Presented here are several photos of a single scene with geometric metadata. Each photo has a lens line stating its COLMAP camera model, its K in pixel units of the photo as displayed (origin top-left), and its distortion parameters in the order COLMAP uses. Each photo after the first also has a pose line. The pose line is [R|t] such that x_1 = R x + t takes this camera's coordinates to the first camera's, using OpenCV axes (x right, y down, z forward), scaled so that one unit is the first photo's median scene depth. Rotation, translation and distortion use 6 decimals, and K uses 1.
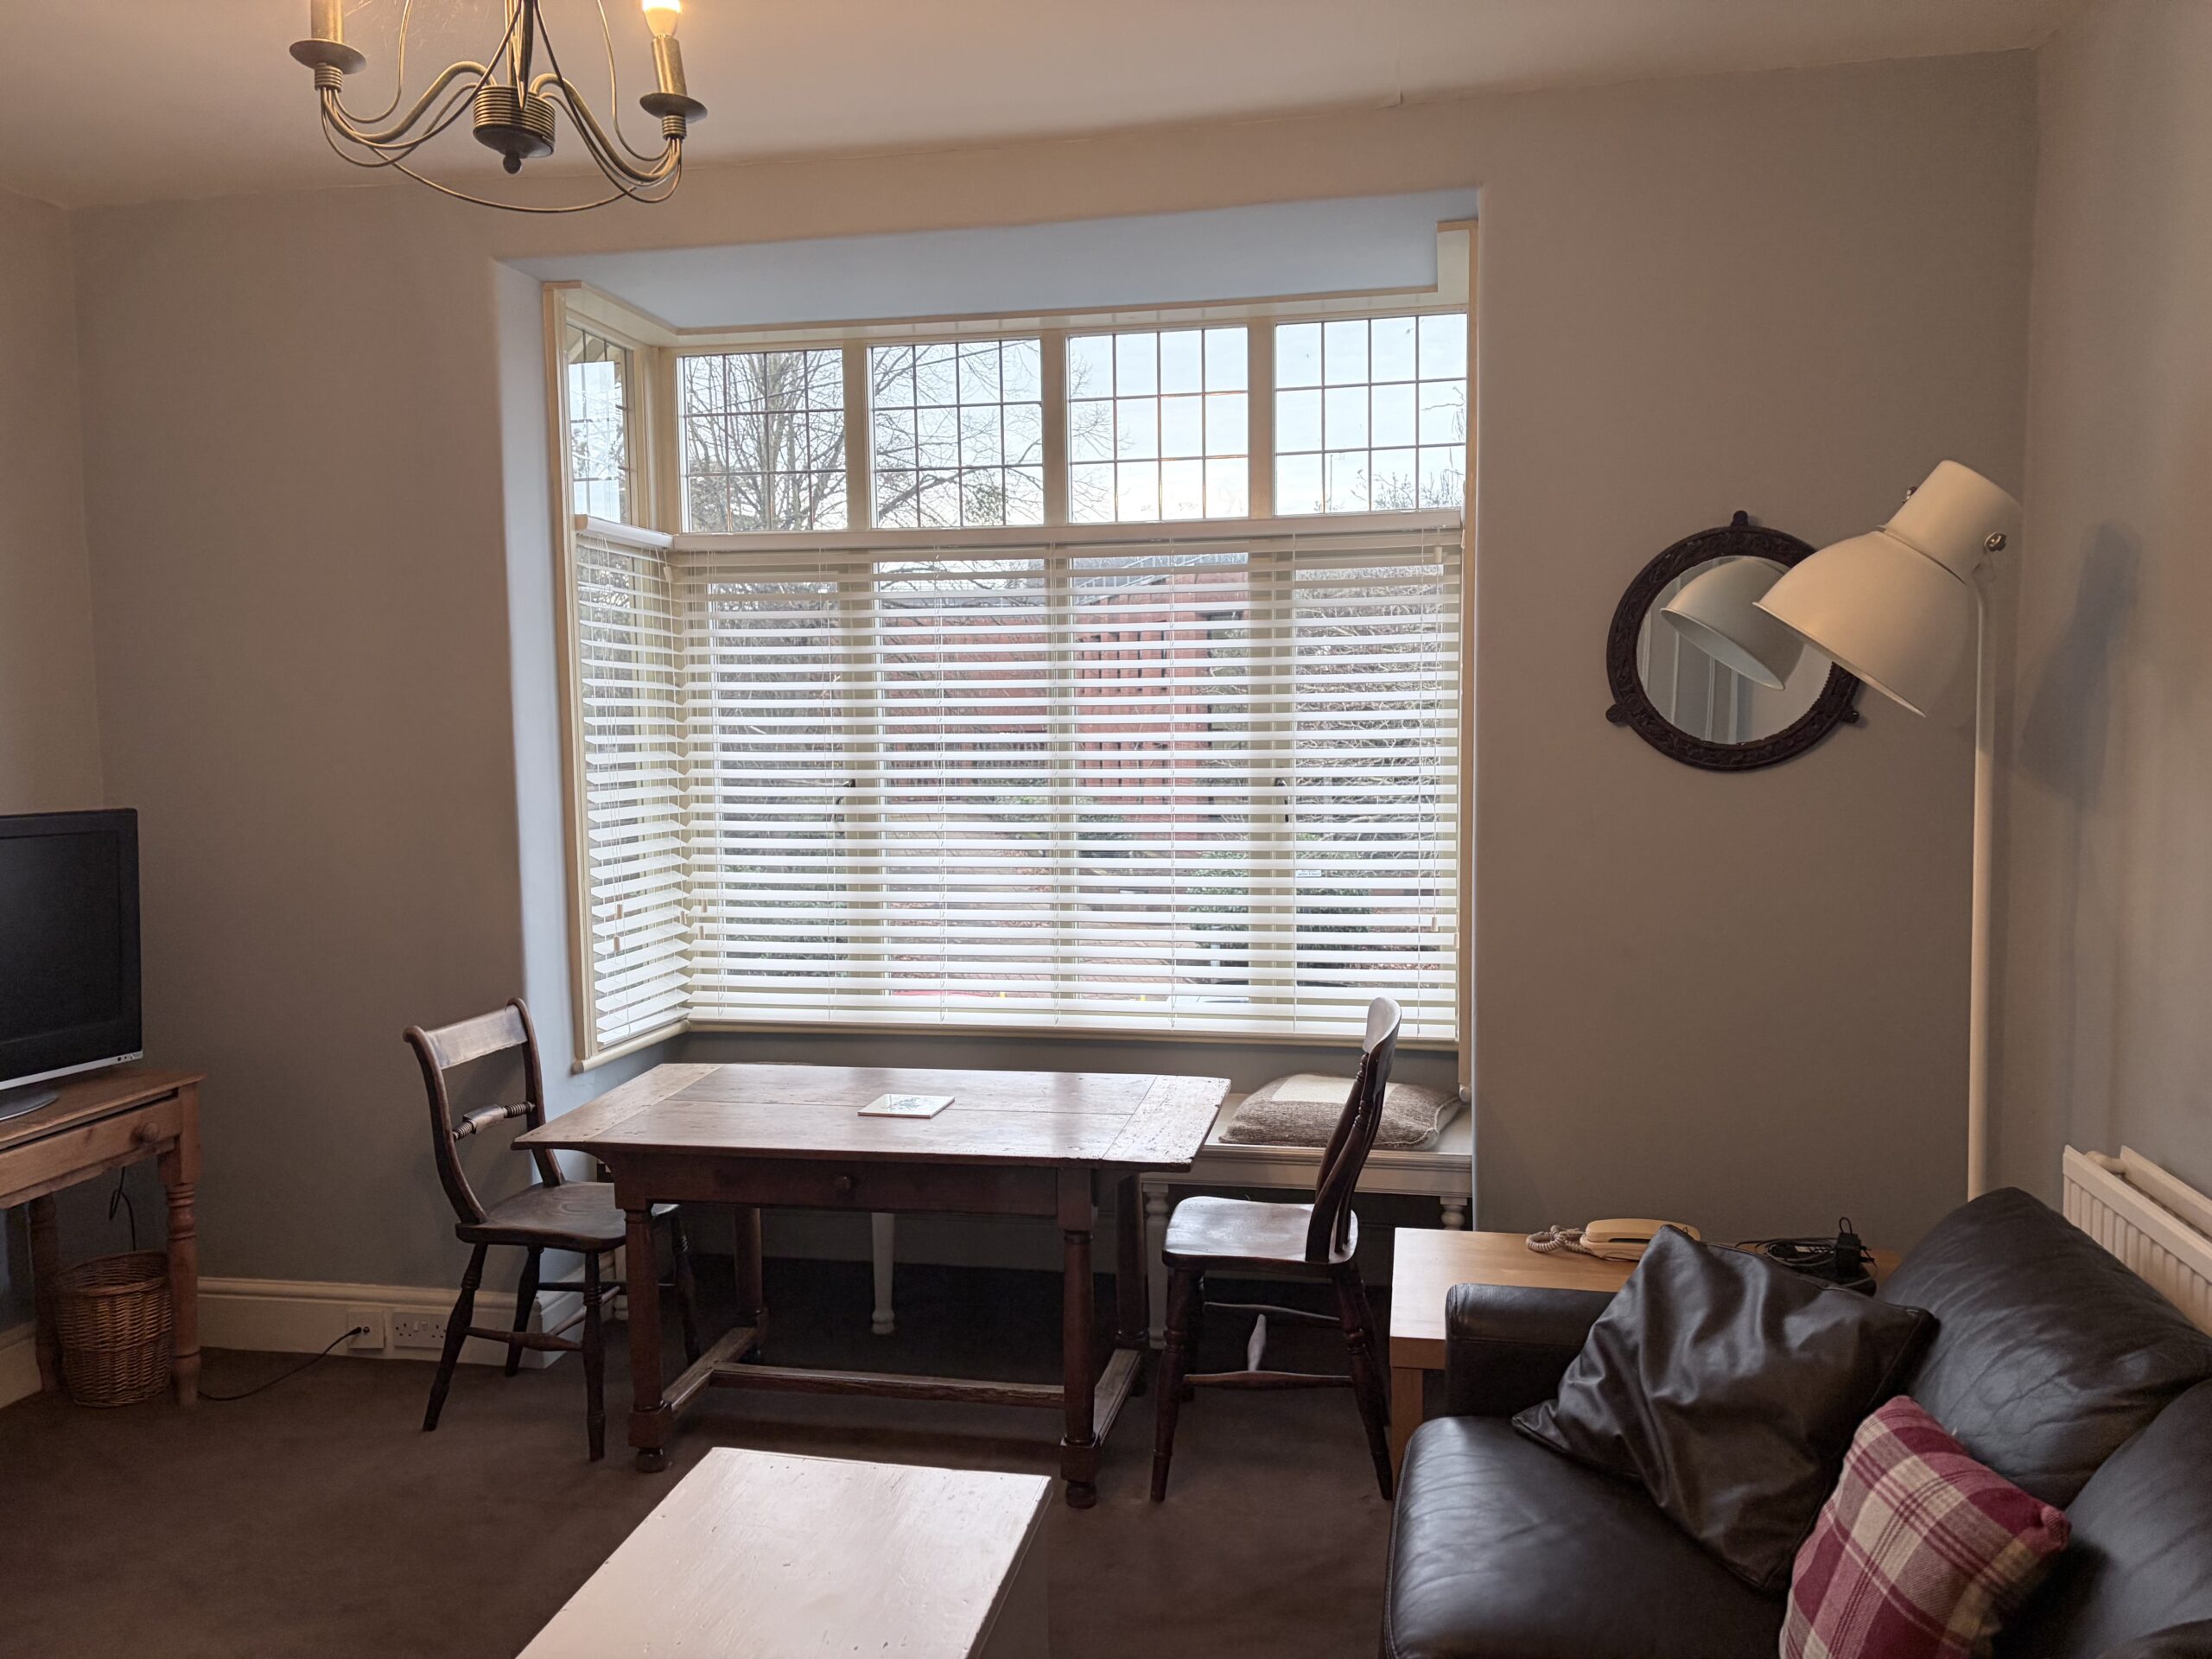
lens RADIAL K [[1658.1, 0, 1105.3], [0, 1658.1, 838.9], [0, 0, 1]] dist [0.033157, -0.024865]
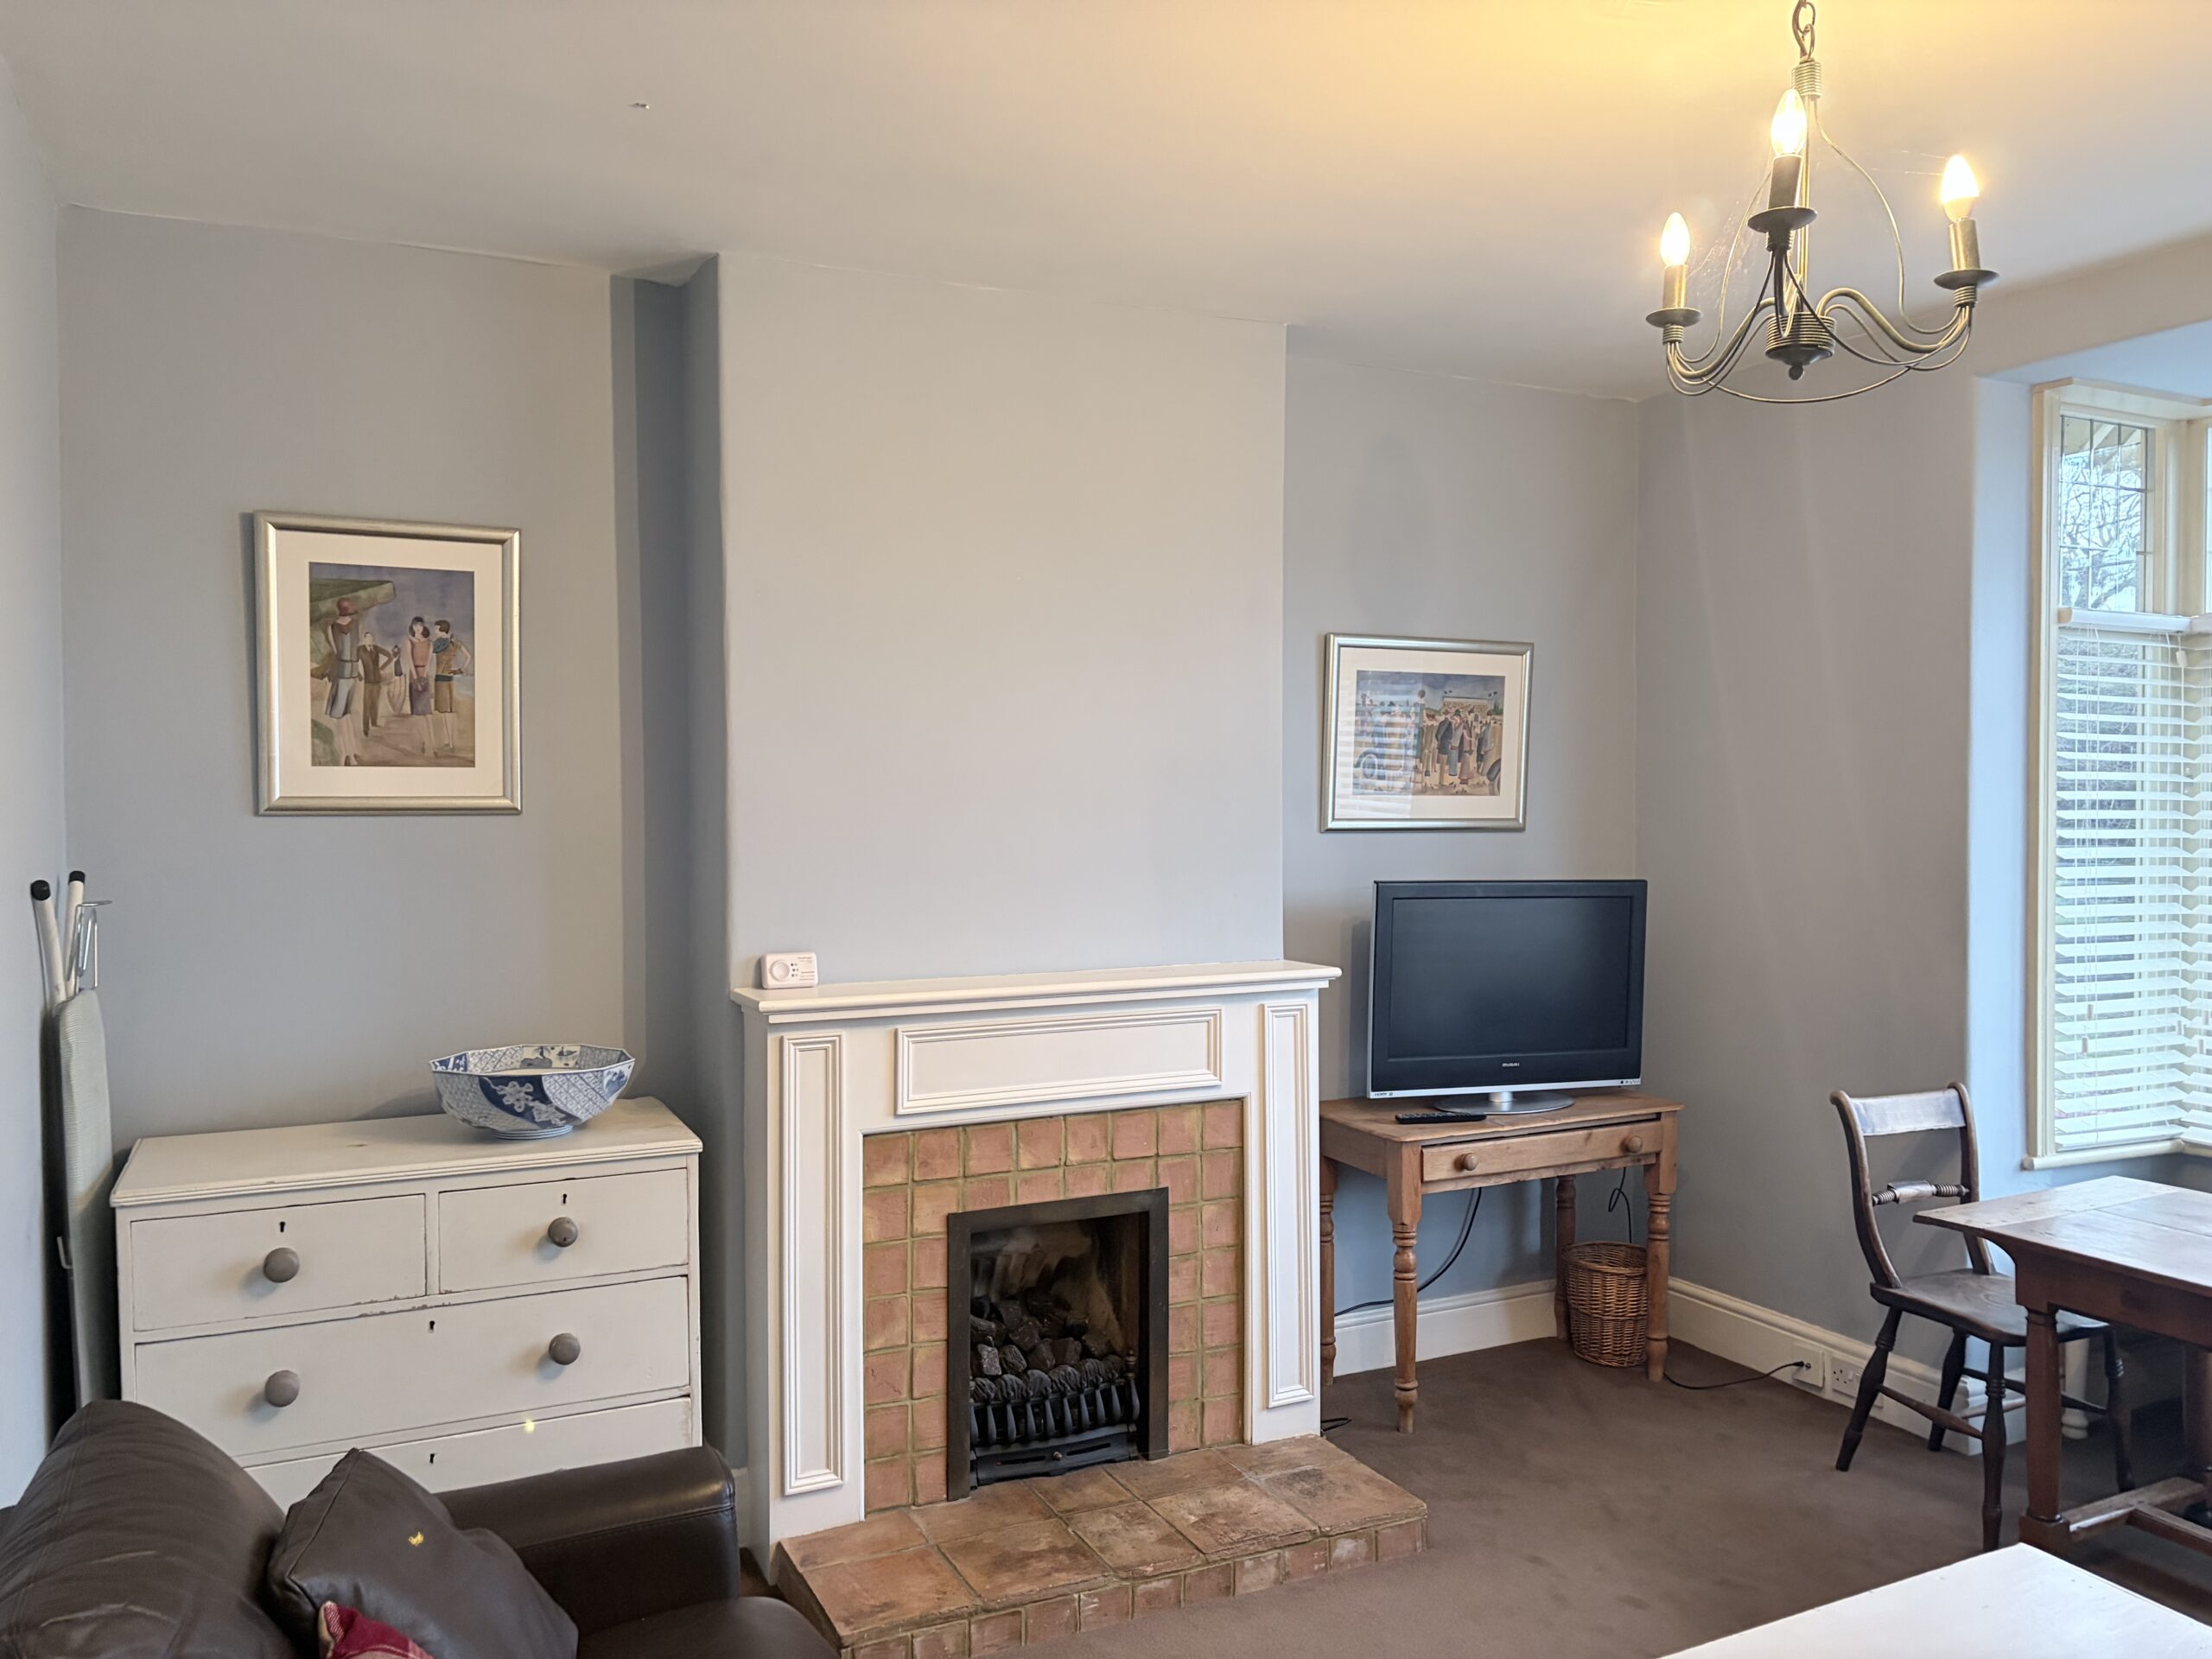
lens RADIAL K [[1658.1, 0, 1102.2], [0, 1658.1, 822.7], [0, 0, 1]] dist [0.033157, -0.024865]
pose [[0.601922, 0.026851, -0.798104, 0.151543], [-0.070108, 0.997352, -0.019320, -0.007787], [0.795472, 0.067583, 0.602211, -0.054508]]
